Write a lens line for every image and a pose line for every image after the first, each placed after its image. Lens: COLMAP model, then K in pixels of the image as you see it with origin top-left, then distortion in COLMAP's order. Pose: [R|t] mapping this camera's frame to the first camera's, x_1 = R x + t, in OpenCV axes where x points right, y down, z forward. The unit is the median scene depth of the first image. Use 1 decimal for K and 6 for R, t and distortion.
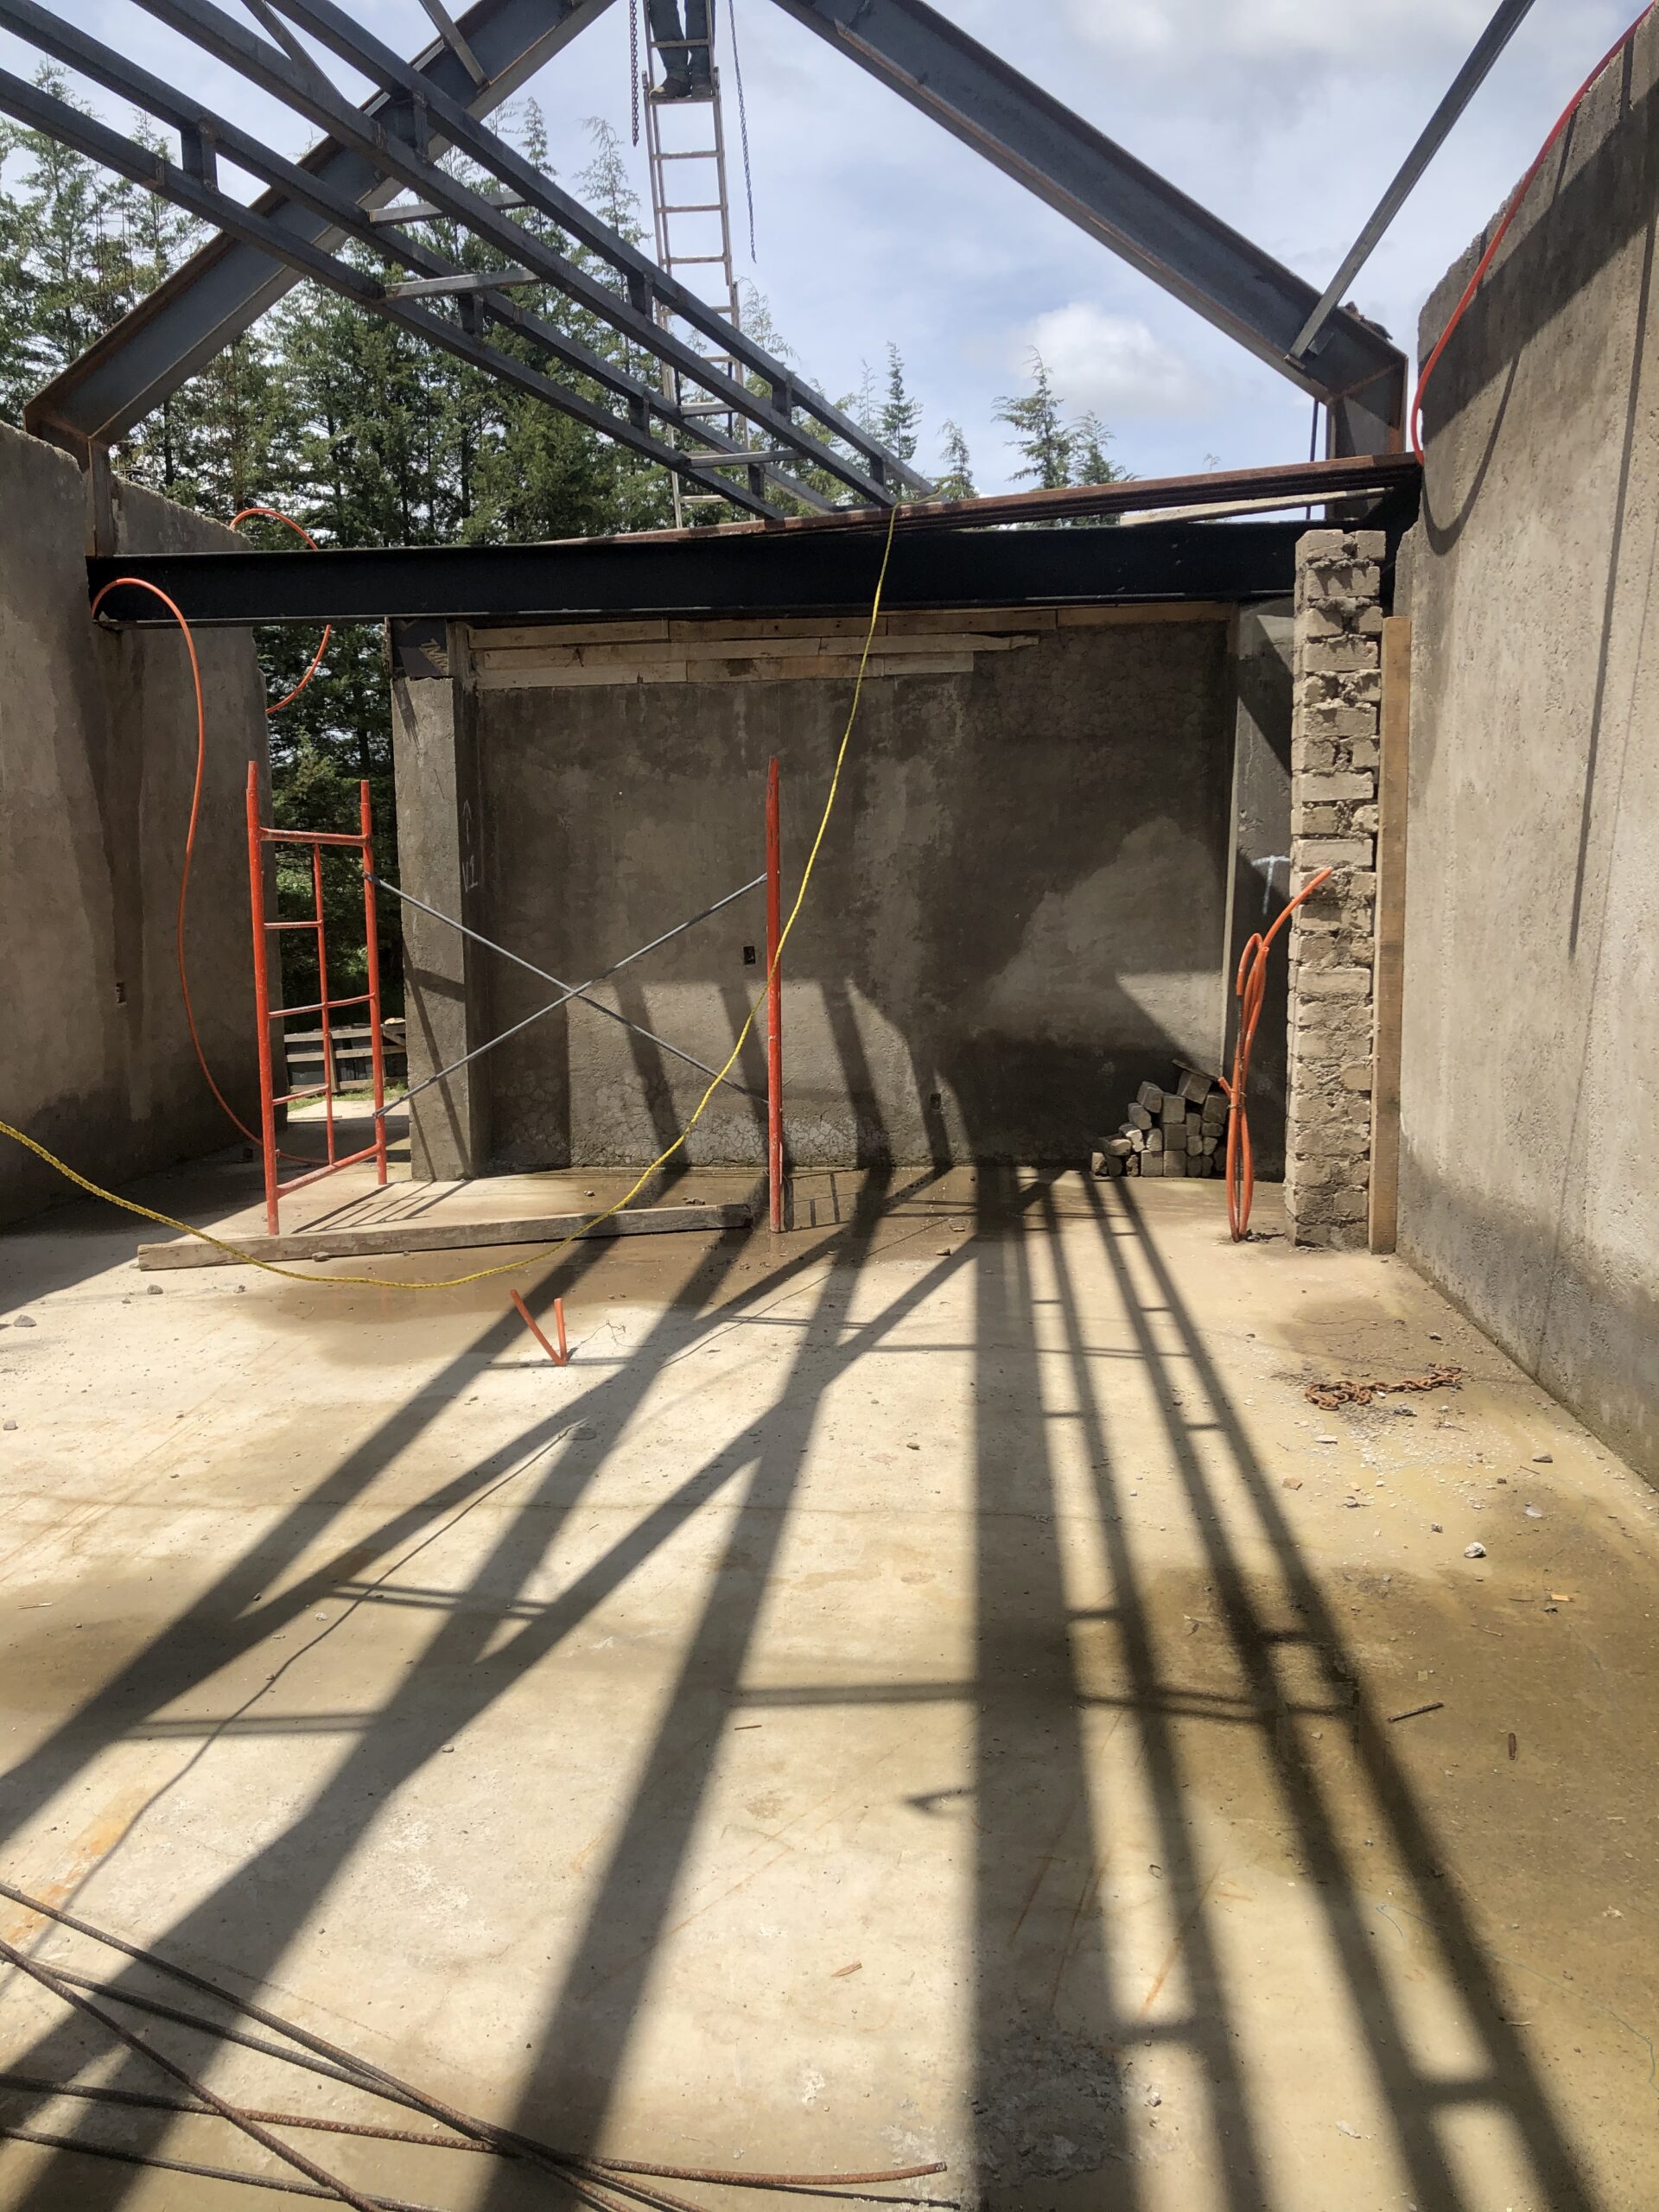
lens RADIAL K [[1860.7, 0, 829.5], [0, 1860.7, 1106.0], [0, 0, 1]] dist [0.029673, -0.047567]
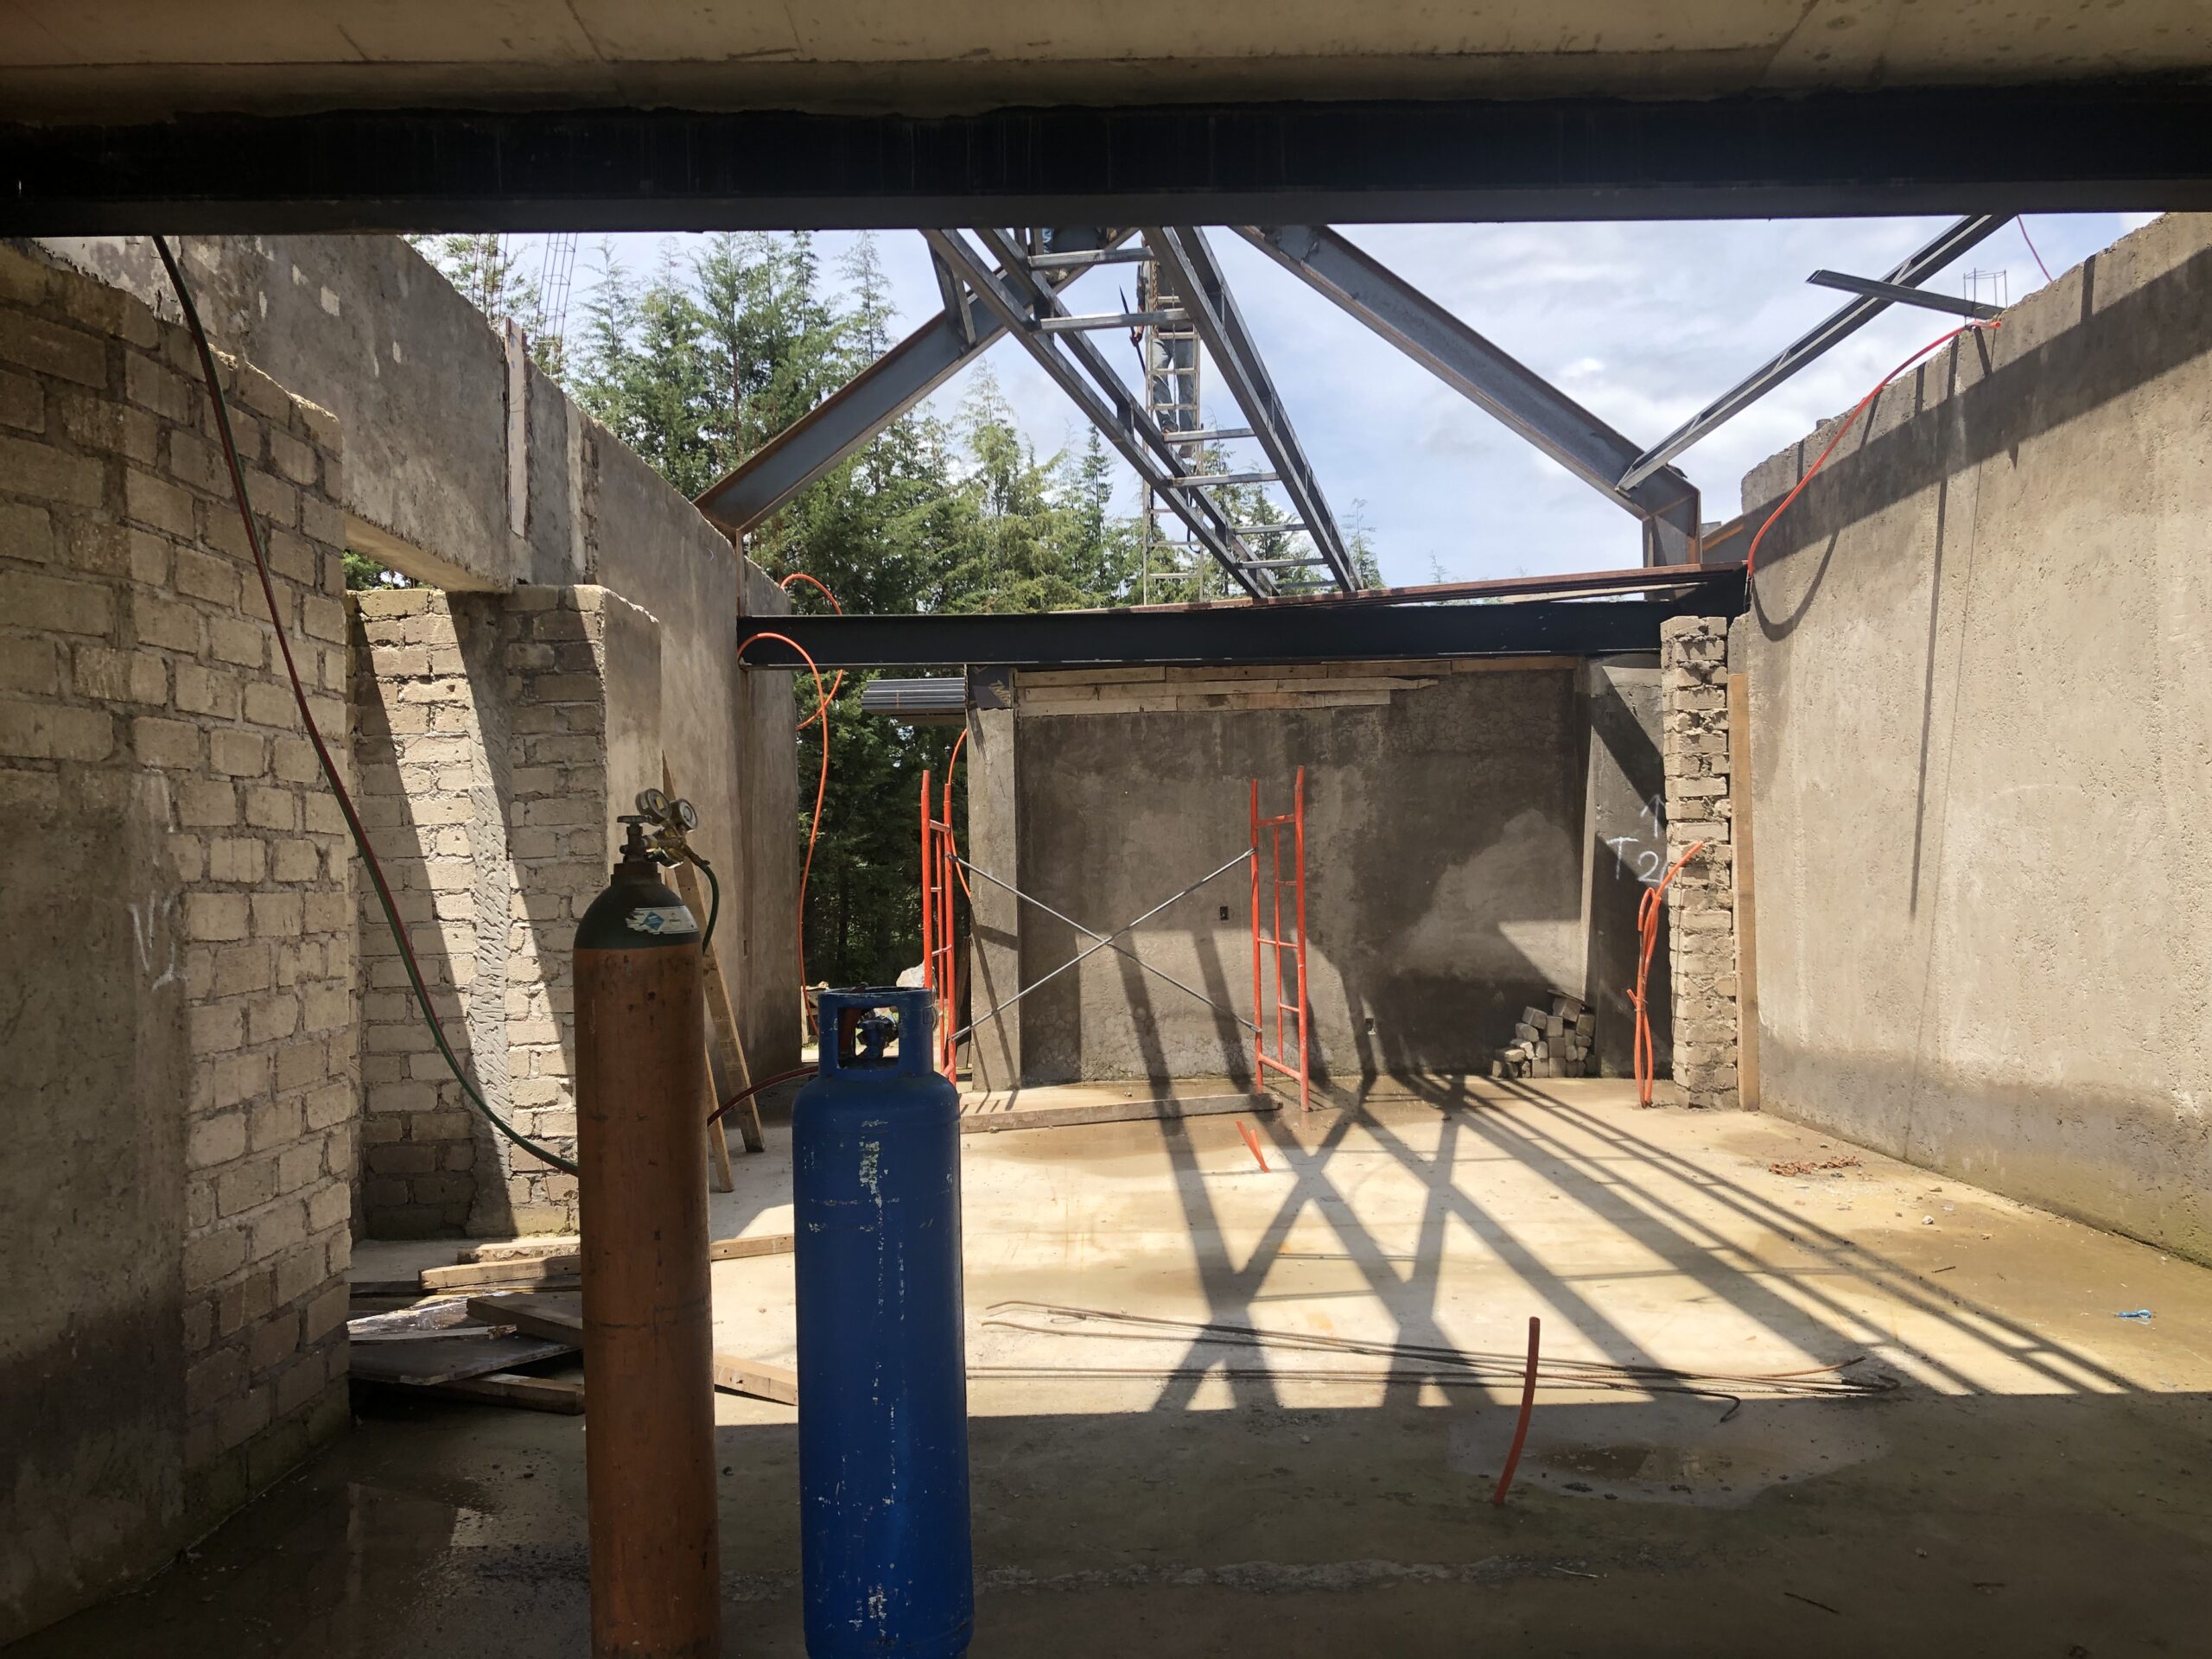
lens RADIAL K [[1919.4, 0, 1106.0], [0, 1919.4, 829.5], [0, 0, 1]] dist [0.139421, -0.380552]
pose [[0.994226, -0.003251, 0.107255, -0.282338], [0.019286, 0.988678, -0.148806, 0.062751], [-0.105557, 0.150015, 0.983033, -0.347604]]
